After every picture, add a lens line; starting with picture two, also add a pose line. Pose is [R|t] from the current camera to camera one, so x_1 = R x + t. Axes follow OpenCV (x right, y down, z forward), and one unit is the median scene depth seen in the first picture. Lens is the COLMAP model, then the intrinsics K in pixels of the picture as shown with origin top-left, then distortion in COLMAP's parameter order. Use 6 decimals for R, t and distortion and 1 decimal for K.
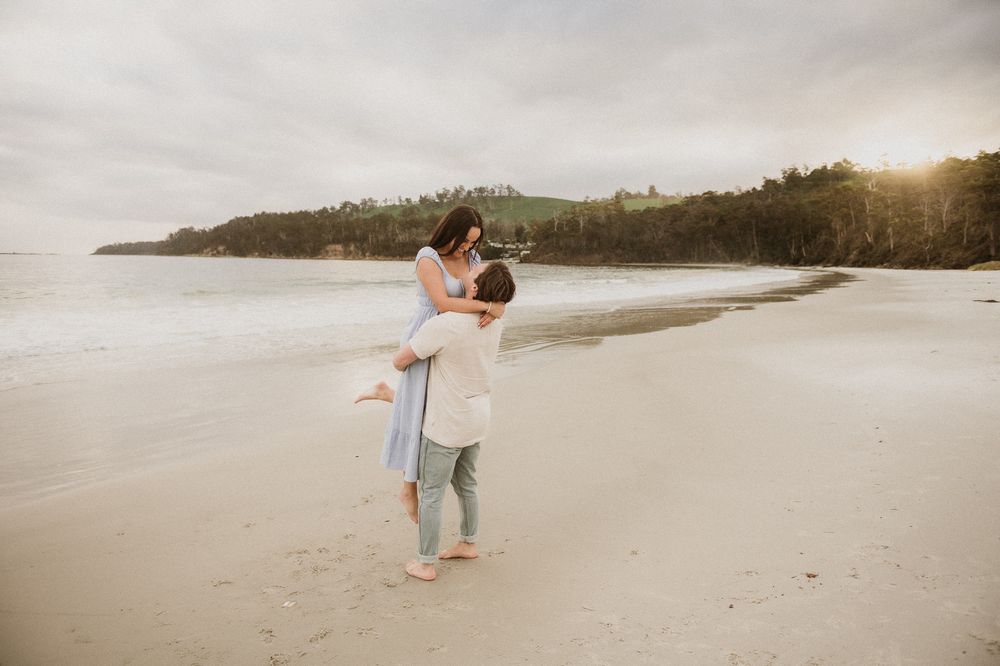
lens RADIAL K [[689.7, 0, 499.8], [0, 689.7, 333.0], [0, 0, 1]] dist [0.003124, -0.002032]
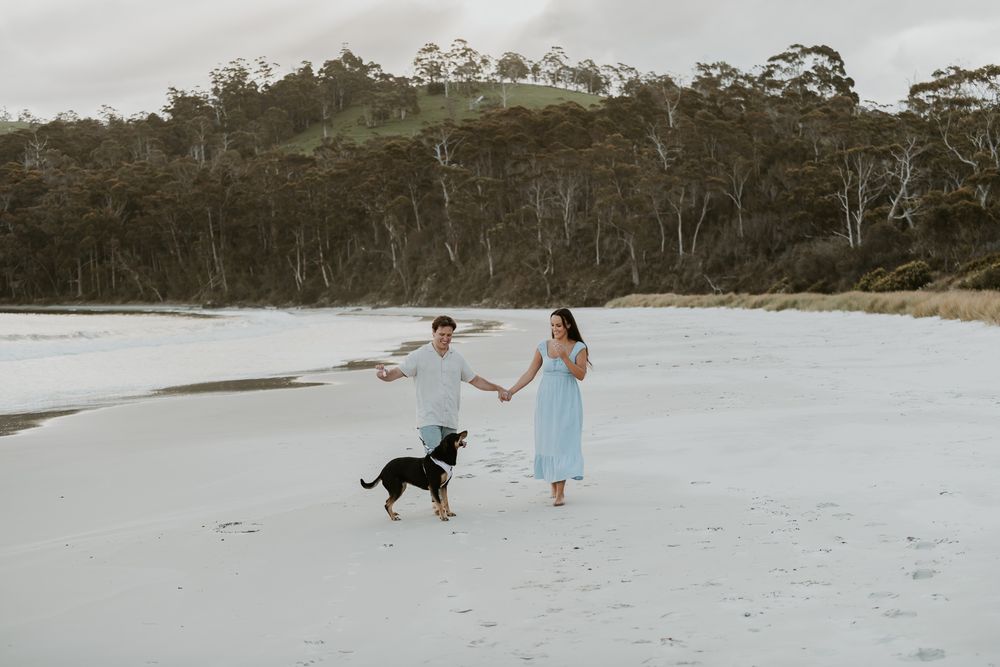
lens RADIAL K [[2299.0, 0, 505.2], [0, 2299.0, 337.4], [0, 0, 1]] dist [-0.014828, 0.000000]
pose [[0.853356, -0.023316, 0.520807, -0.323121], [0.068155, 0.995415, -0.067111, 0.046067], [-0.516854, 0.092765, 0.851033, -0.482423]]
